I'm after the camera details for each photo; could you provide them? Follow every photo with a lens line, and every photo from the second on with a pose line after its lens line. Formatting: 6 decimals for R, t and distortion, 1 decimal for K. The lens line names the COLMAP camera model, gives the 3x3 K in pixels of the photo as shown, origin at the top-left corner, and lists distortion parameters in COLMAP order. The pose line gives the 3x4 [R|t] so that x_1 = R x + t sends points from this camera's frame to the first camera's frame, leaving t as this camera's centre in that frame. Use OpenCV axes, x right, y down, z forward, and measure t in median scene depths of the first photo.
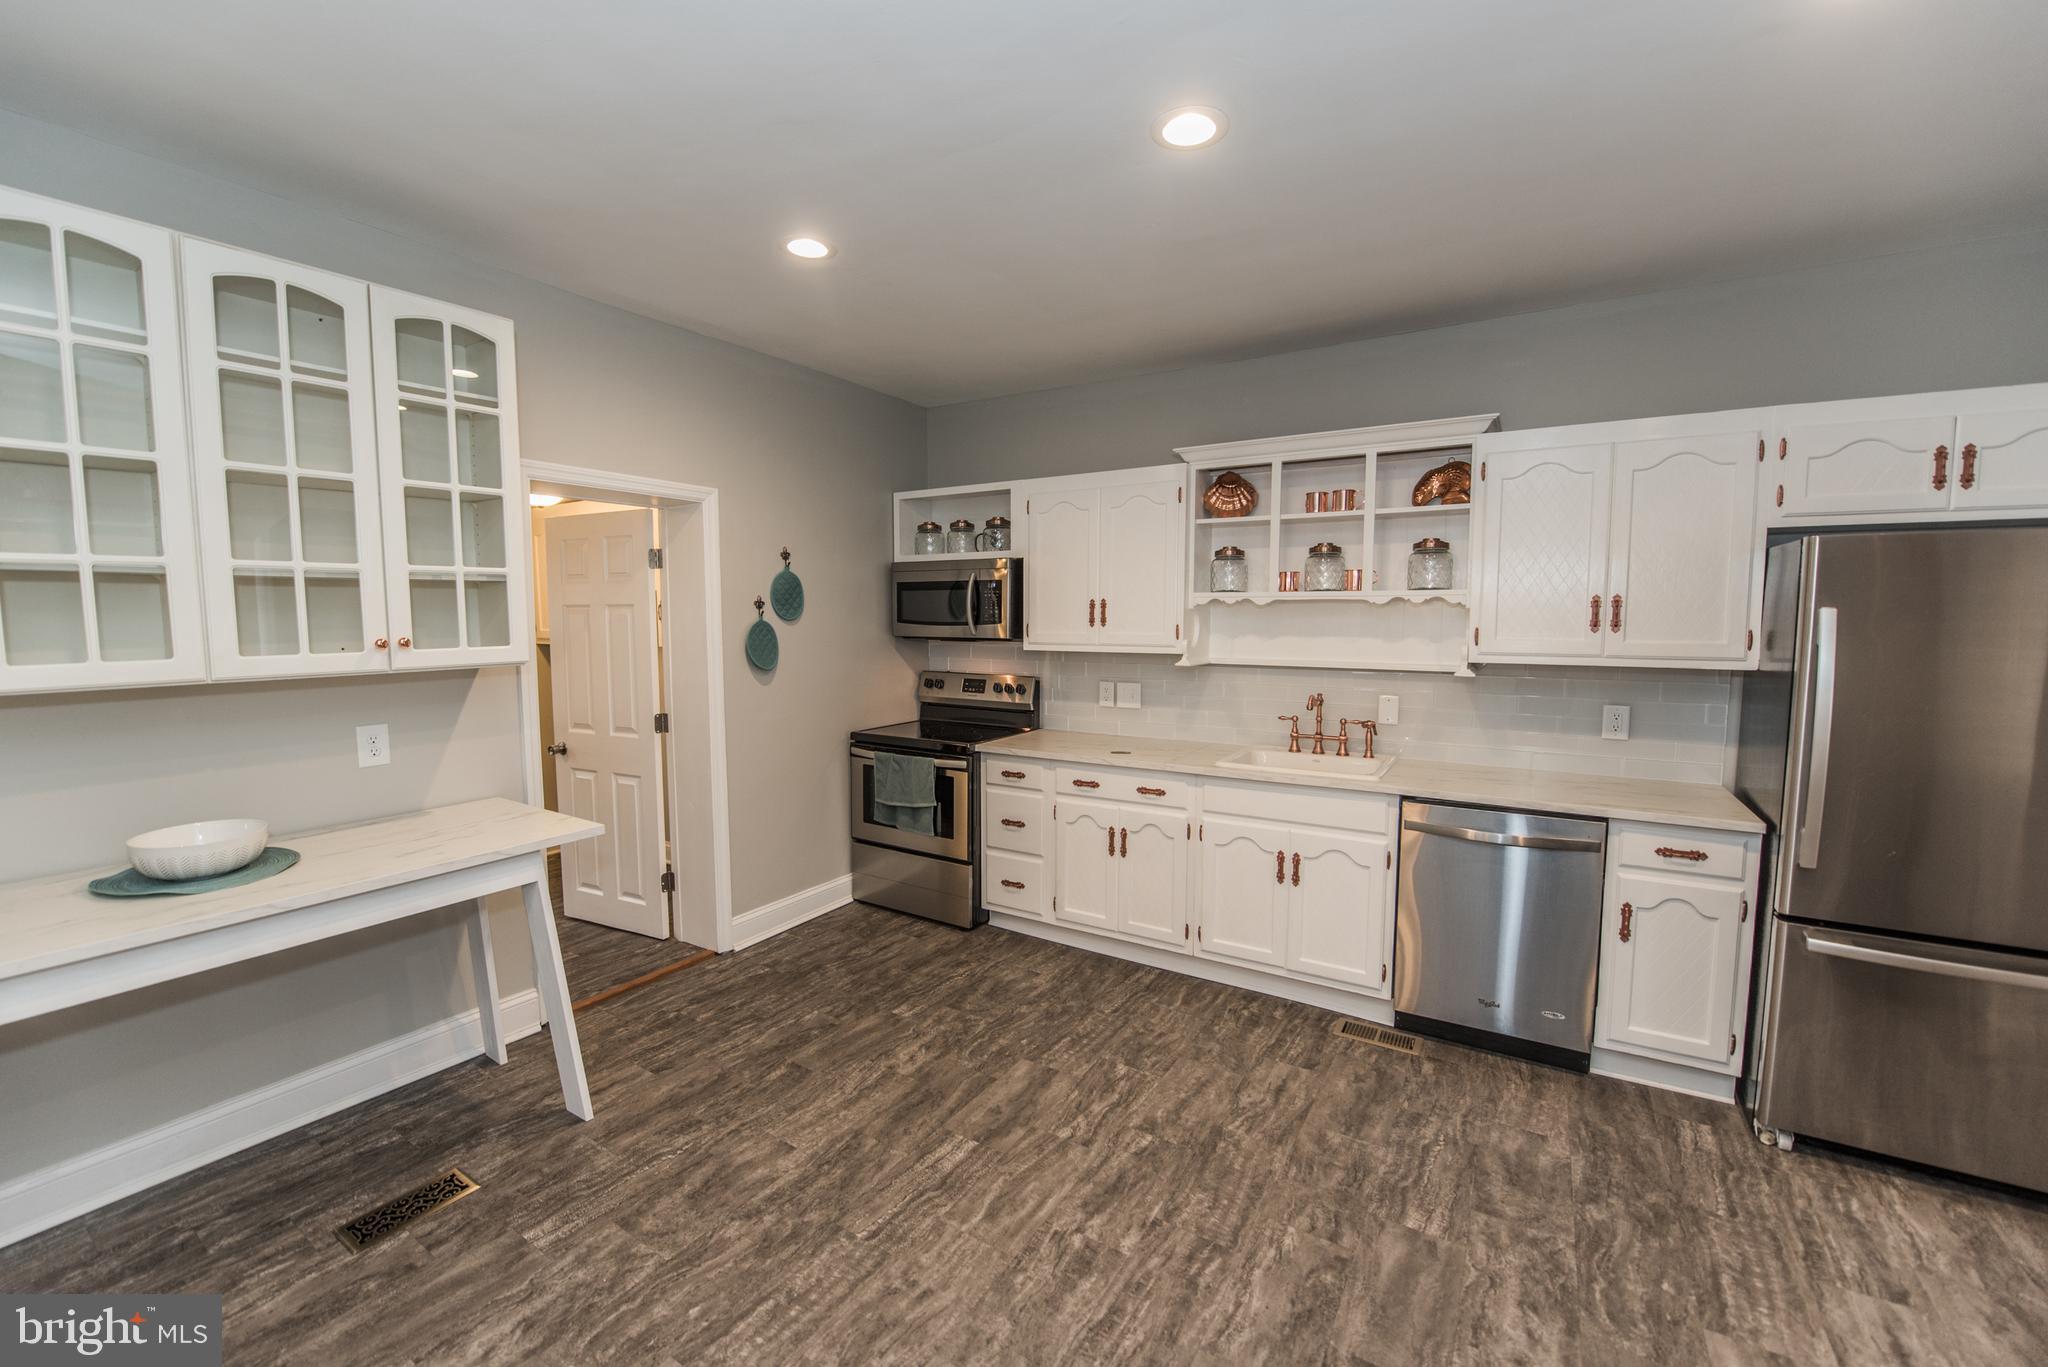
lens RADIAL K [[818.1, 0, 1048.5], [0, 818.1, 704.0], [0, 0, 1]] dist [-0.010807, -0.004072]
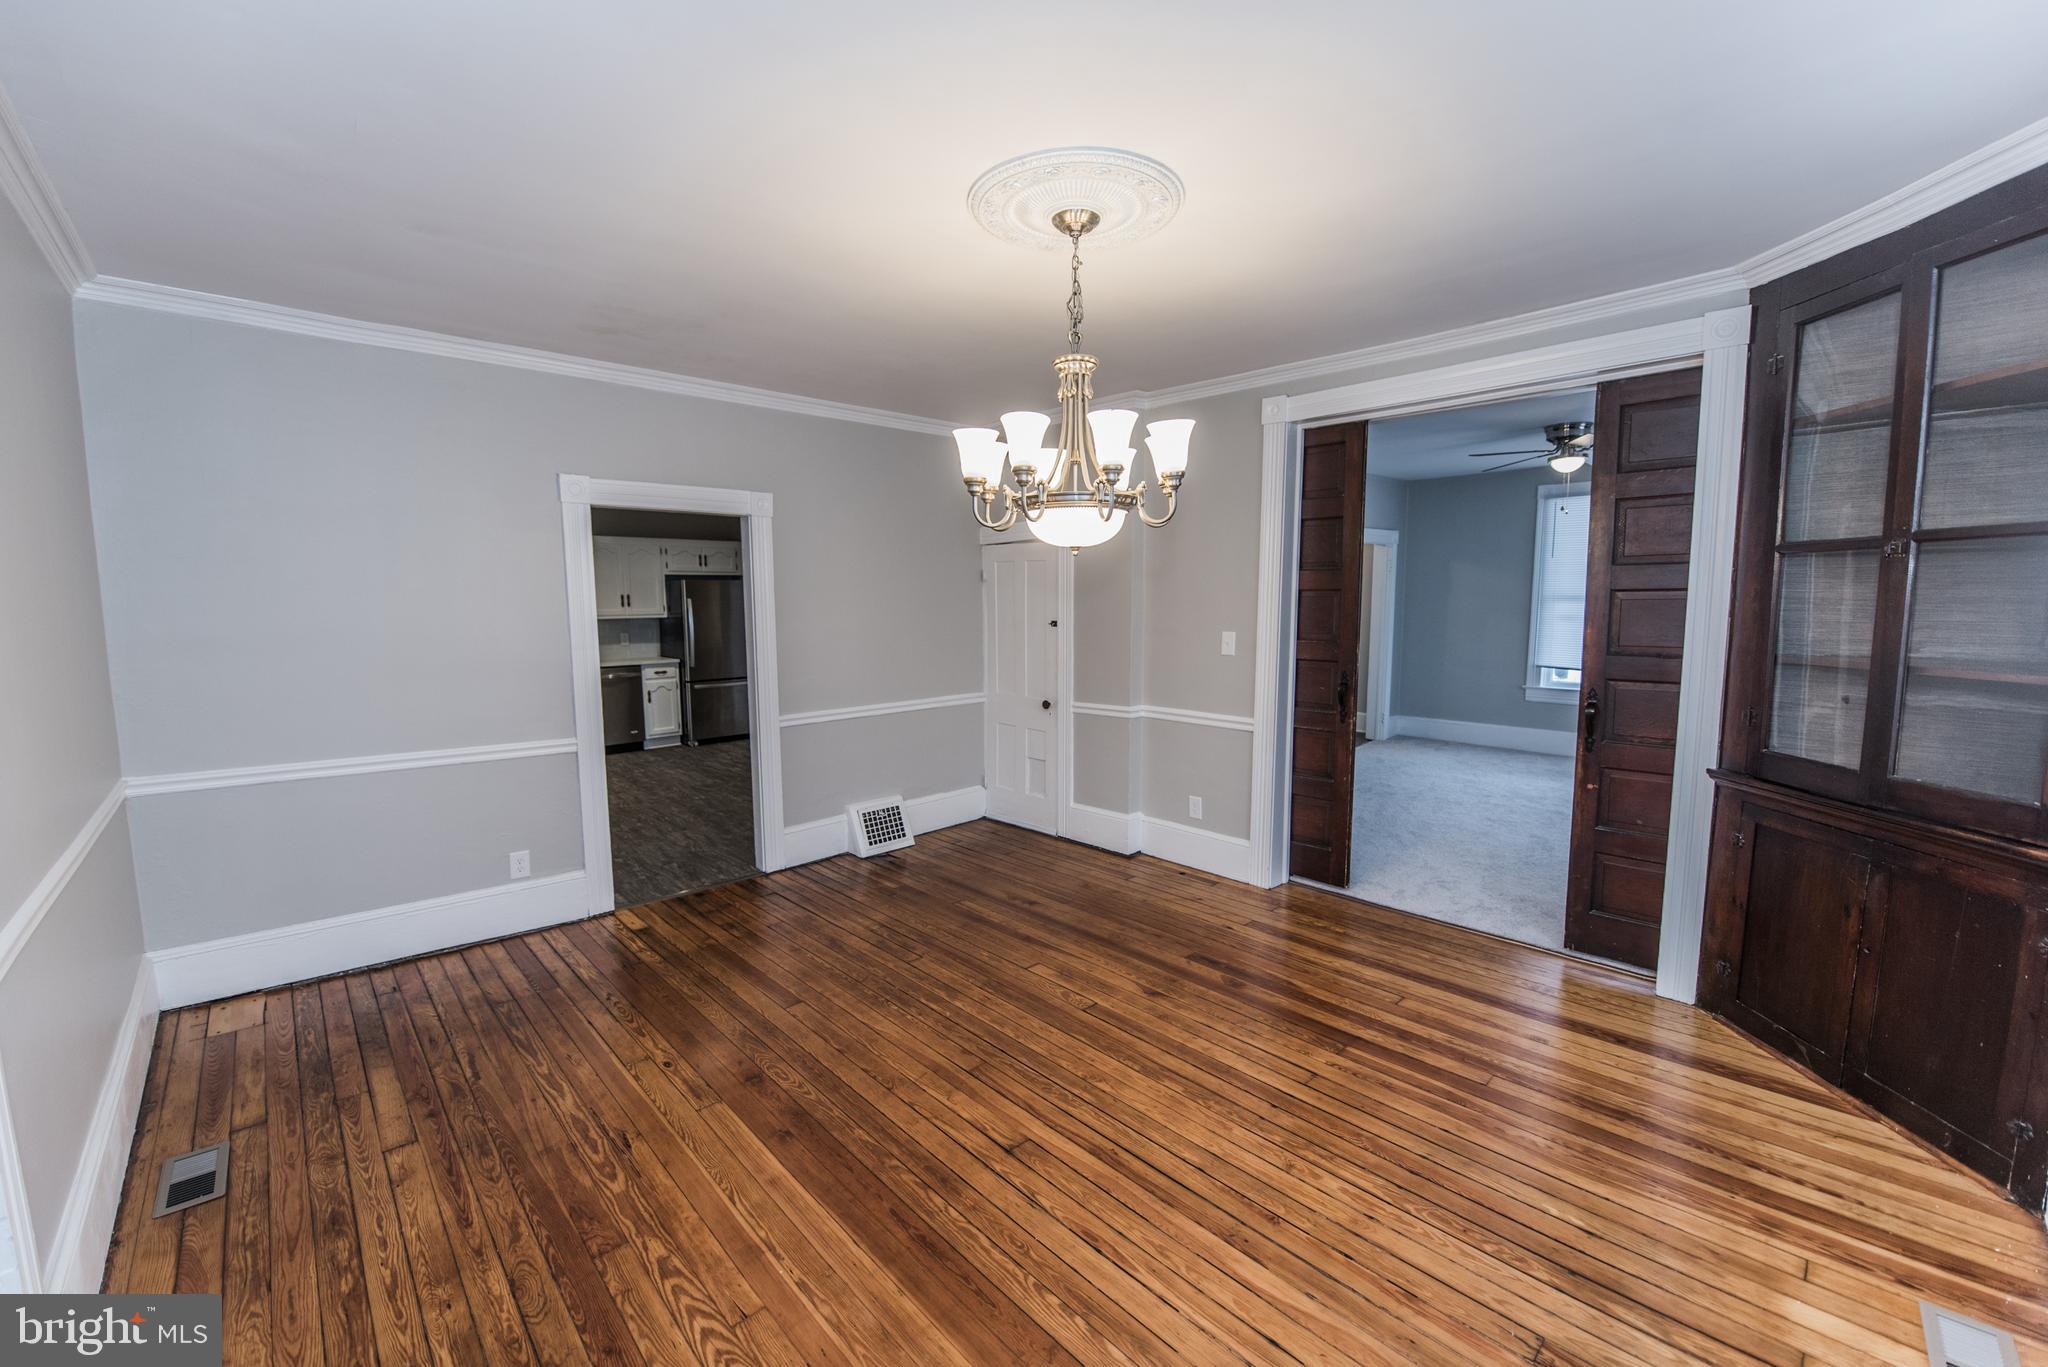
lens RADIAL K [[818.1, 0, 1018.7], [0, 818.1, 671.5], [0, 0, 1]] dist [-0.010807, -0.004072]
pose [[0.274992, -0.094309, 0.956810, -2.163407], [0.106346, 0.992055, 0.067219, 0.119958], [-0.955547, 0.083268, 0.282836, -1.448569]]
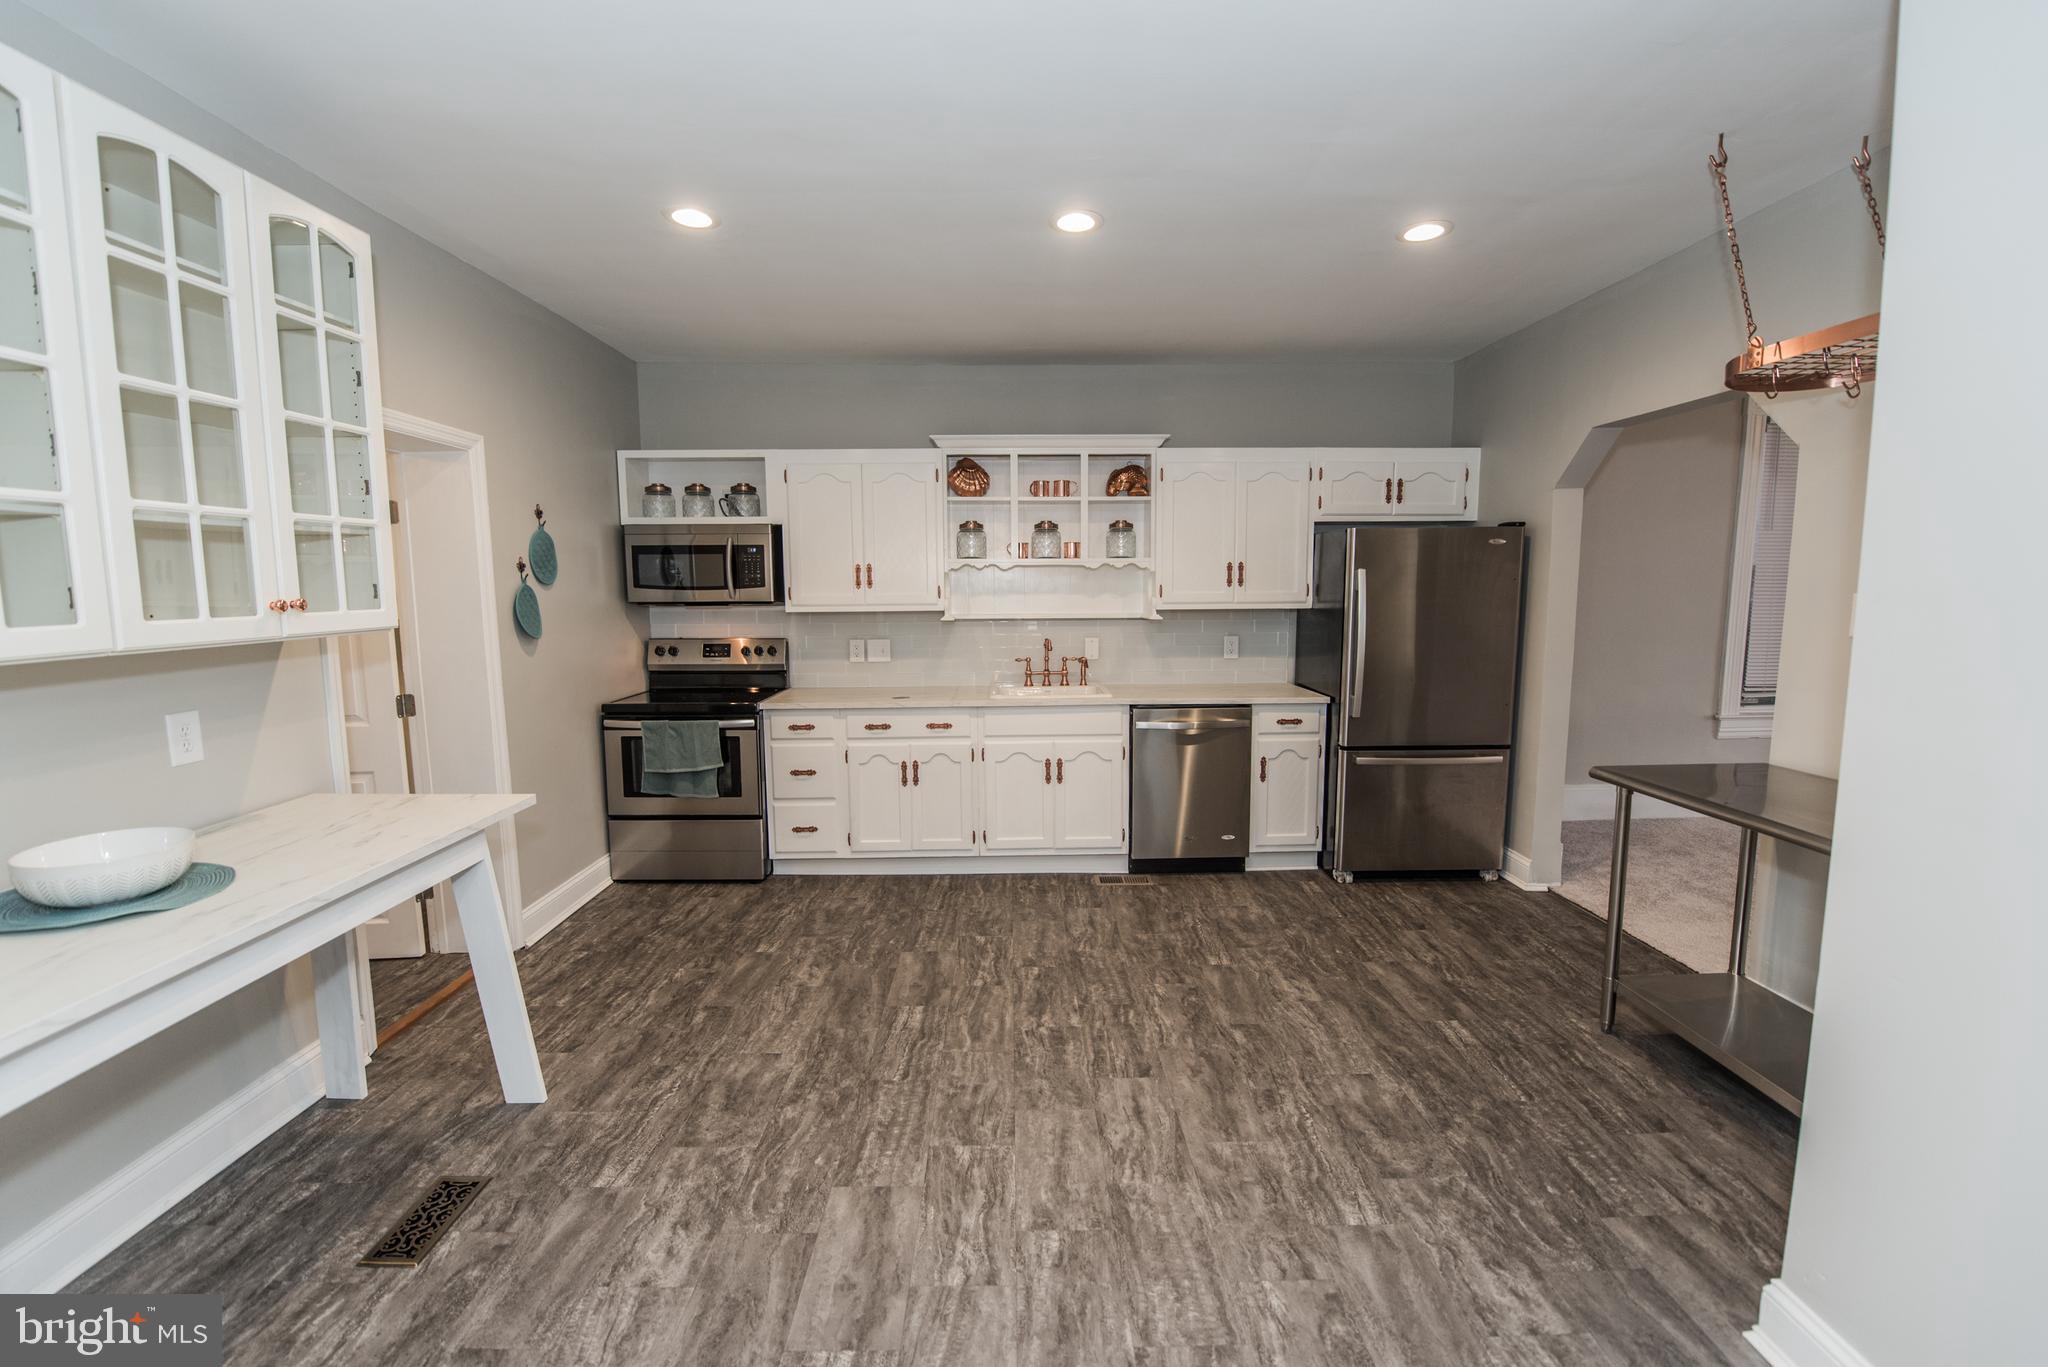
lens RADIAL K [[818.1, 0, 1044.3], [0, 818.1, 719.7], [0, 0, 1]] dist [-0.010807, -0.004072]
pose [[0.838700, -0.094442, 0.536342, -0.551330], [0.066182, 0.995224, 0.071753, 0.030877], [-0.540557, -0.024684, 0.840945, -0.125729]]
